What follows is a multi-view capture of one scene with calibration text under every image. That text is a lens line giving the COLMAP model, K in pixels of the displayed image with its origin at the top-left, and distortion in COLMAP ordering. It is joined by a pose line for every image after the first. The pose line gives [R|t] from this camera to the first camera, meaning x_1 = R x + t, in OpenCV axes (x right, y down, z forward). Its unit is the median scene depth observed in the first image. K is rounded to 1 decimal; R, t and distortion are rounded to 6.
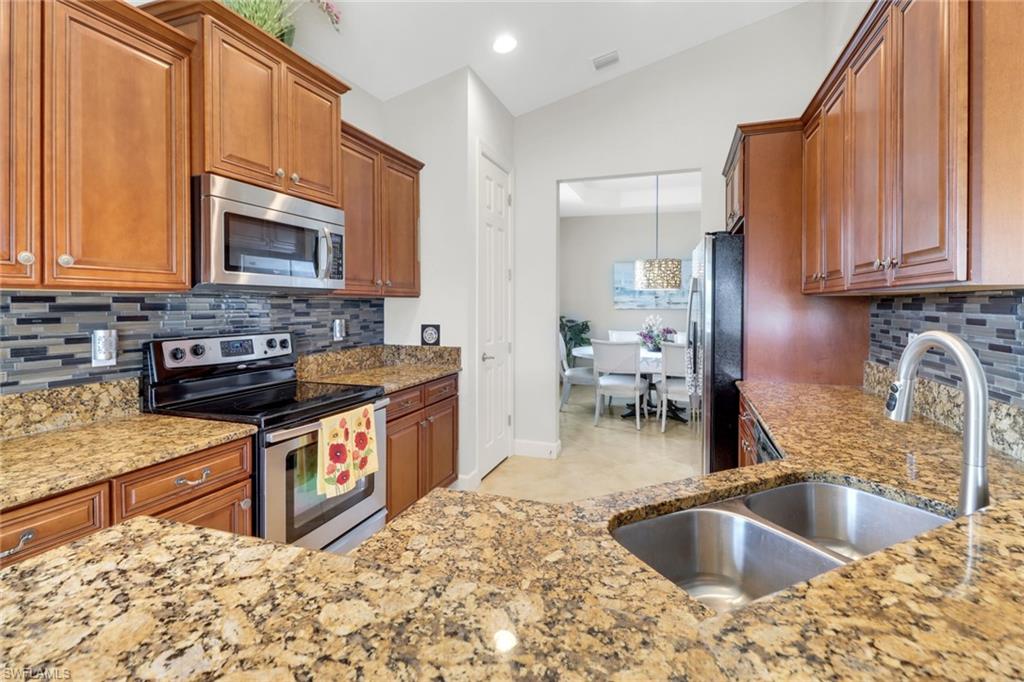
lens RADIAL K [[468.5, 0, 509.1], [0, 468.5, 309.2], [0, 0, 1]] dist [-0.001440, -0.001904]
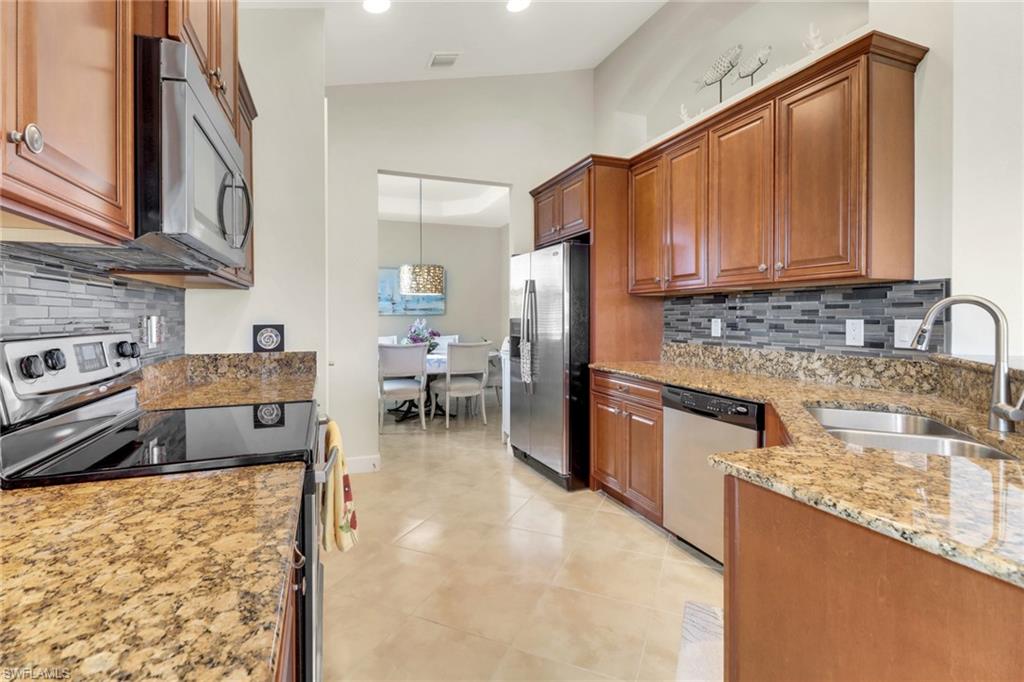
lens RADIAL K [[468.5, 0, 494.8], [0, 468.5, 320.1], [0, 0, 1]] dist [-0.001440, -0.001904]
pose [[0.770321, -0.006696, 0.637621, -0.373026], [0.008916, 0.999960, -0.000272, 0.028698], [-0.637594, 0.005894, 0.770350, 0.170420]]
